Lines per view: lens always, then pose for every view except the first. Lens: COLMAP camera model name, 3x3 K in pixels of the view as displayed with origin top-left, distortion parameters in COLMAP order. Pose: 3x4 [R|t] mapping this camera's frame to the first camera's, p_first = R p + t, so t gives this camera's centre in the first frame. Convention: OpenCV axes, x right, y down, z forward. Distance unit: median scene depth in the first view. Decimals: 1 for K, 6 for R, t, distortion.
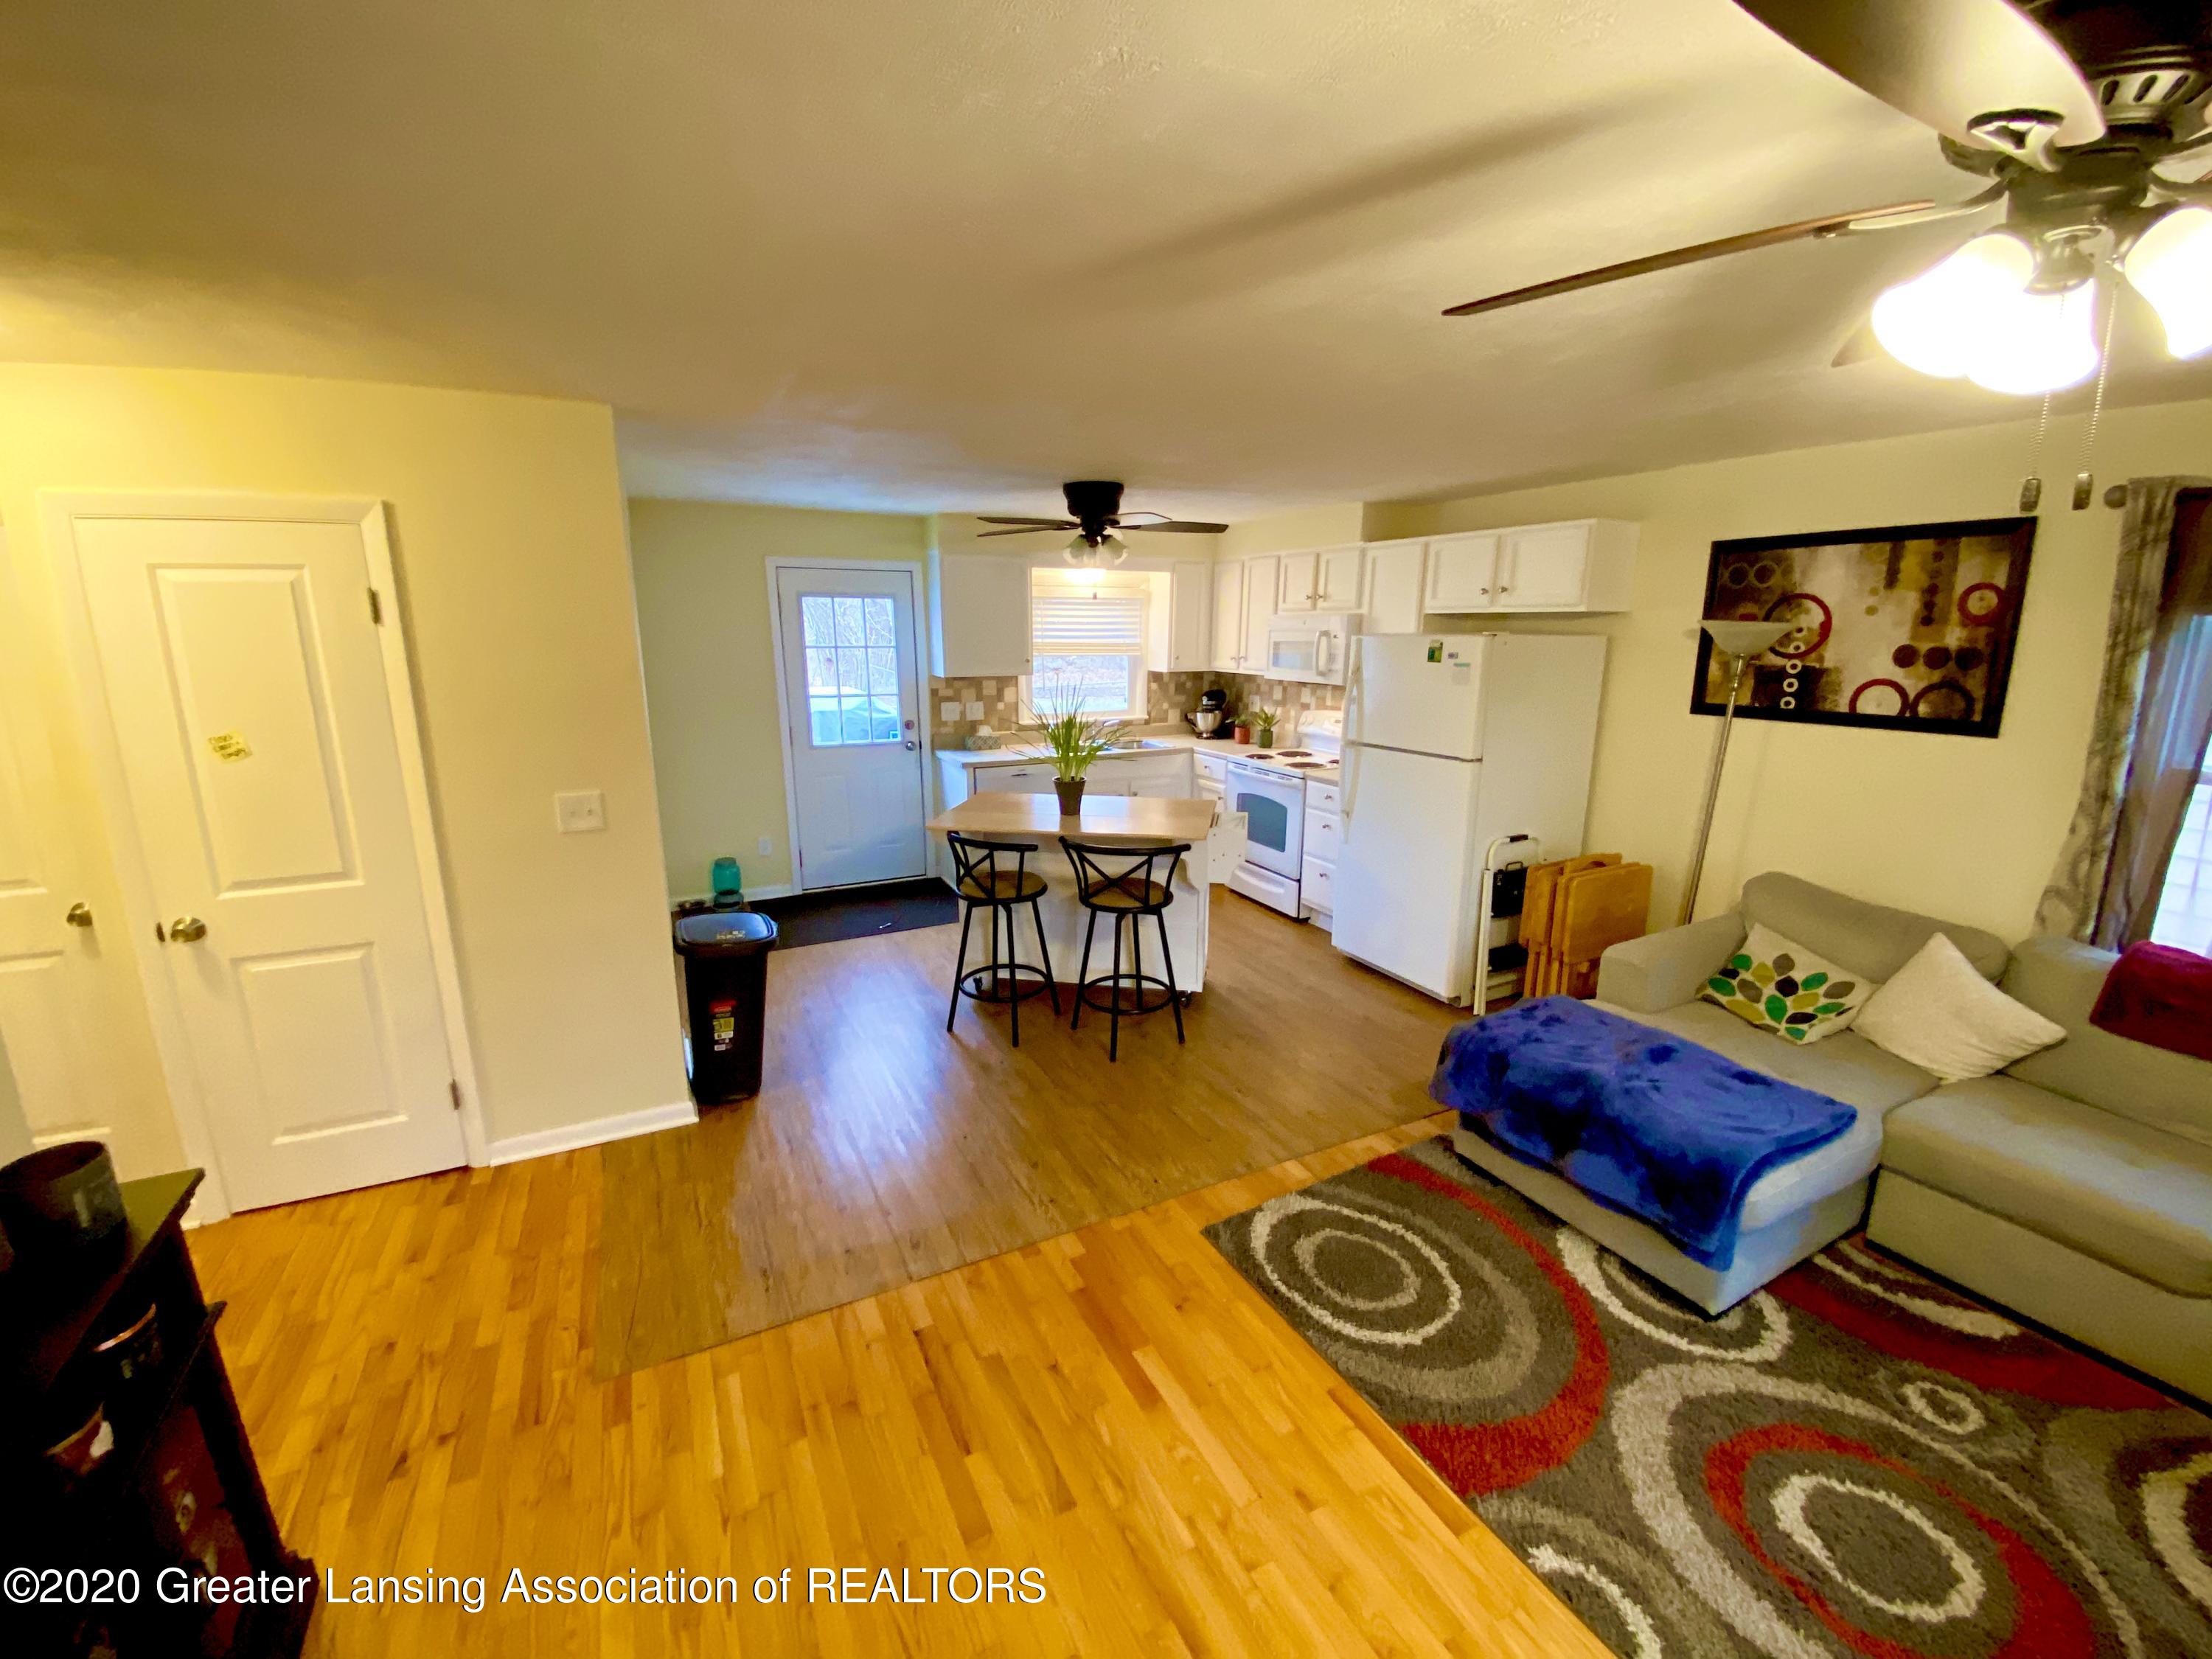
lens RADIAL K [[895.6, 0, 1091.4], [0, 895.6, 830.9], [0, 0, 1]] dist [0.033382, -0.034047]
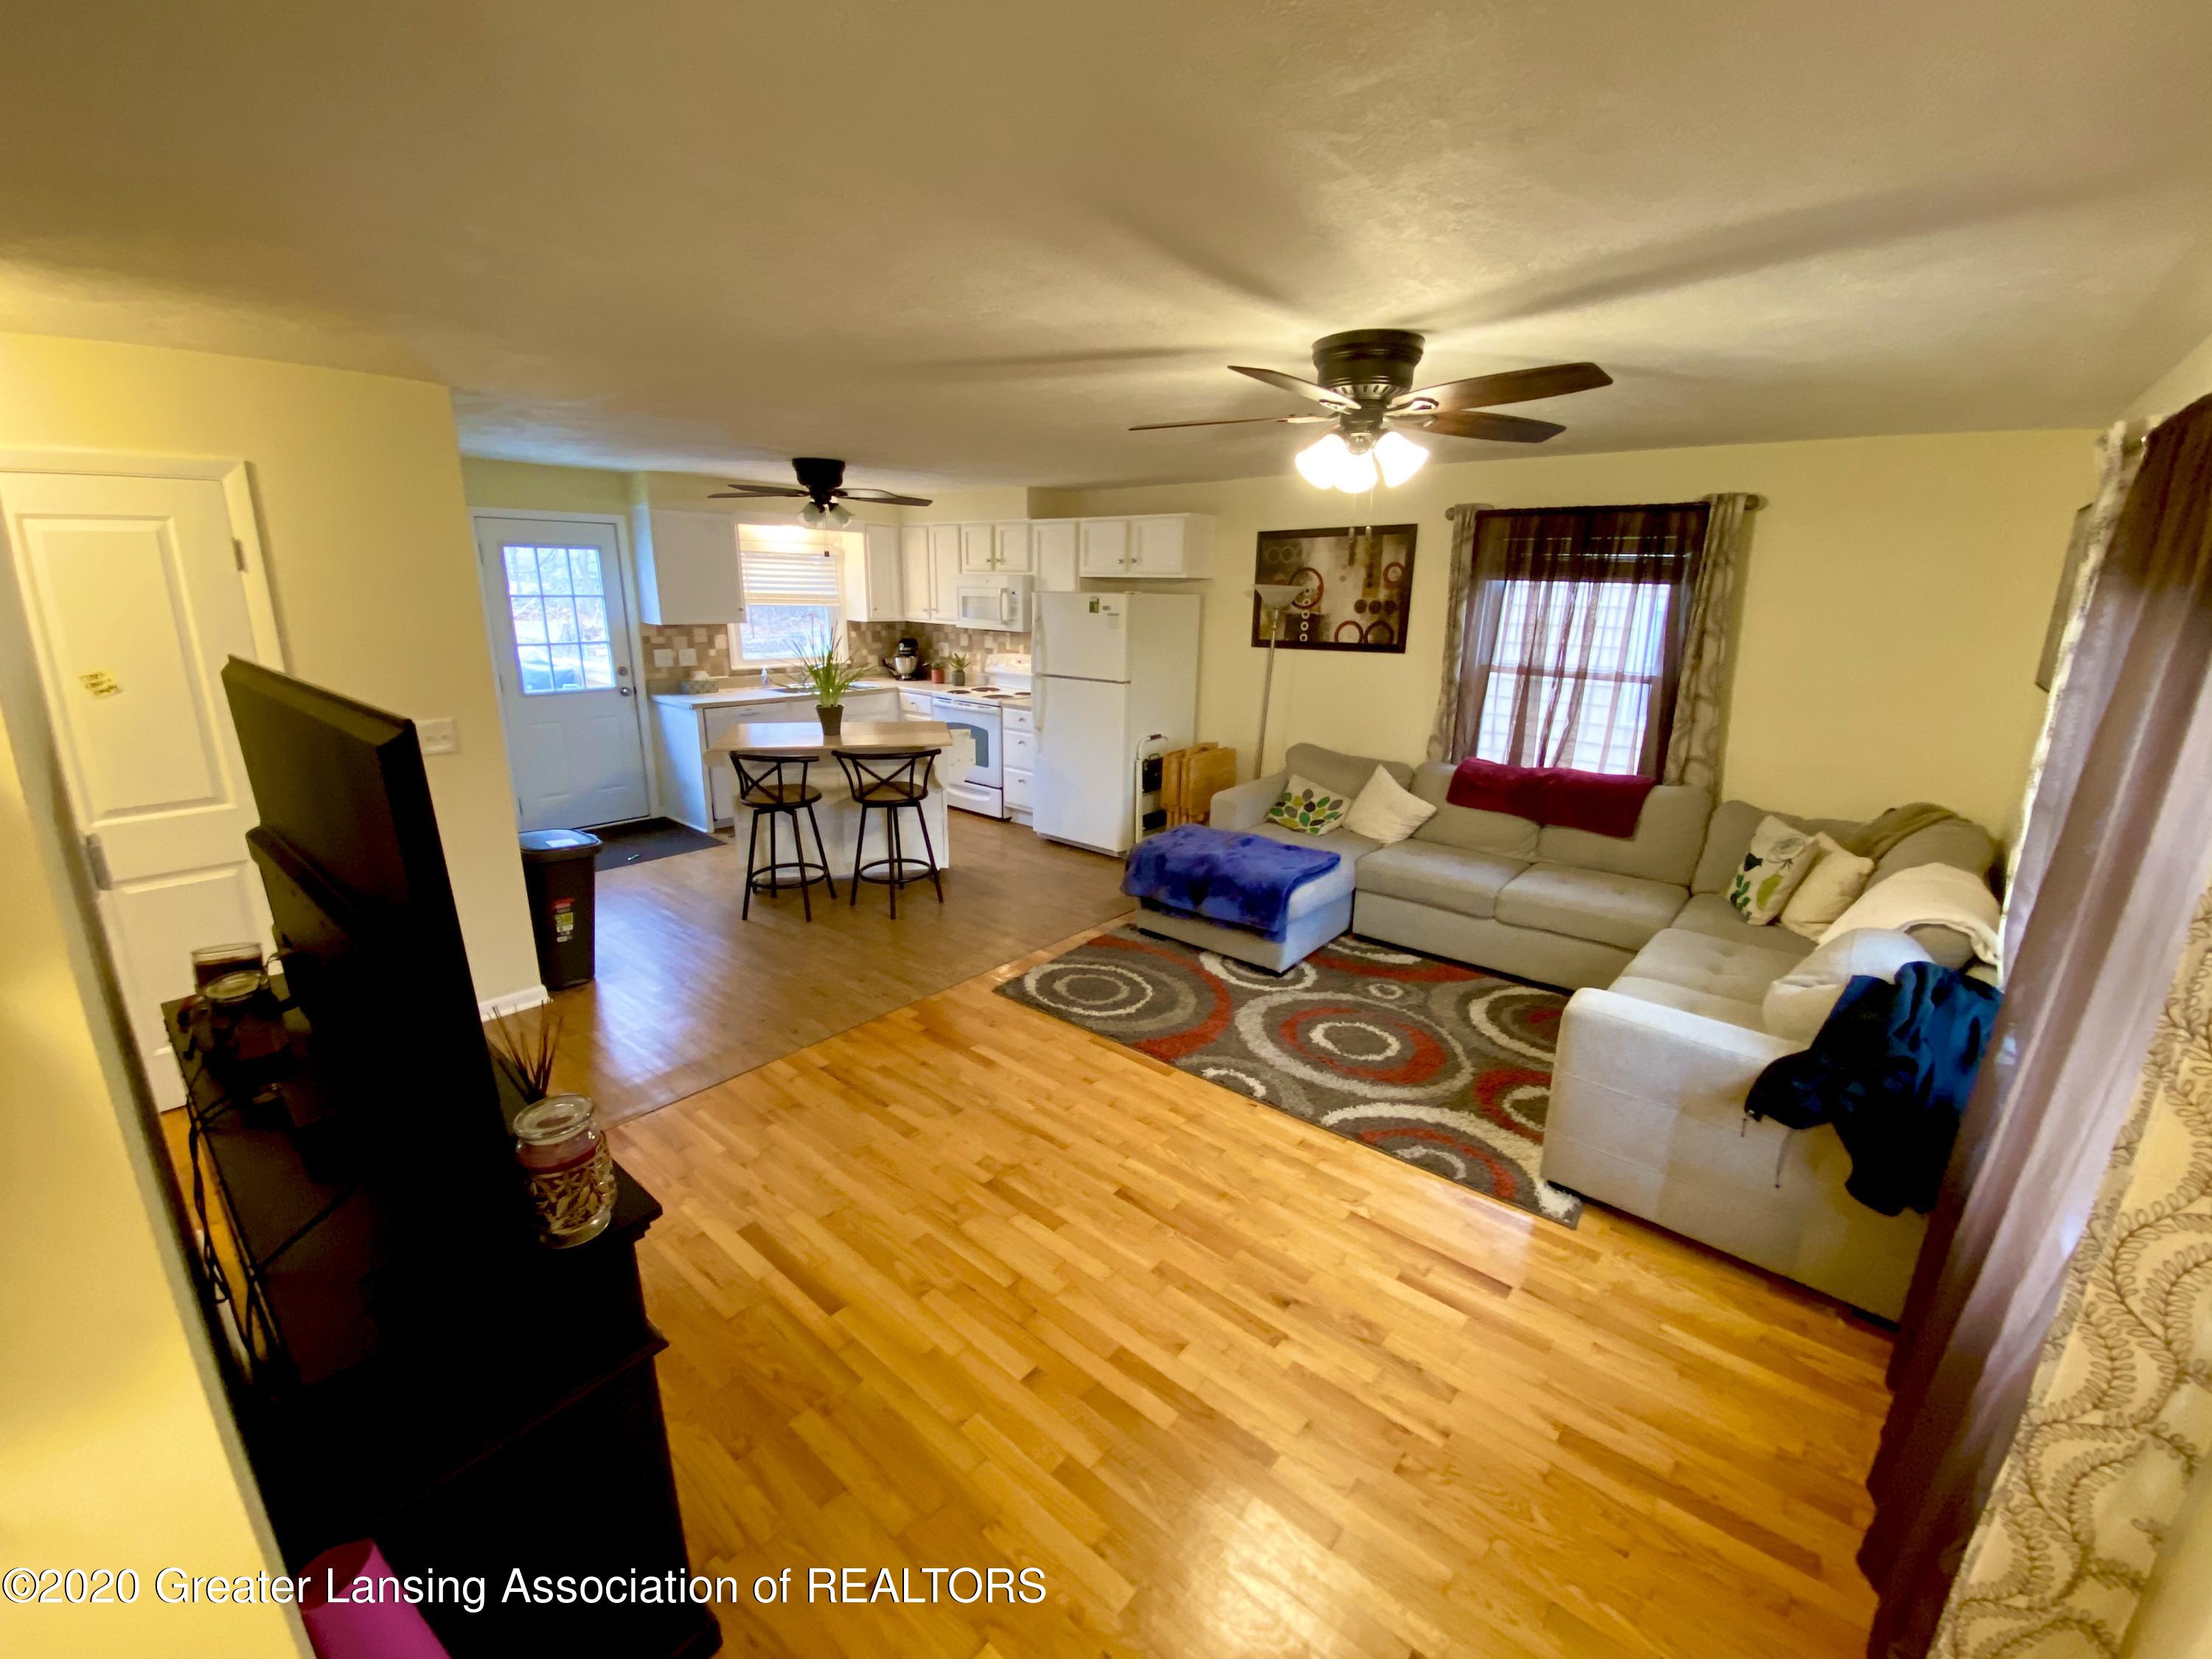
lens RADIAL K [[895.6, 0, 1091.4], [0, 895.6, 830.9], [0, 0, 1]] dist [0.033382, -0.034047]
pose [[0.921146, -0.088878, 0.378935, -0.216142], [0.071870, 0.995678, 0.058828, 0.083069], [-0.382525, -0.026955, 0.923552, -0.350419]]
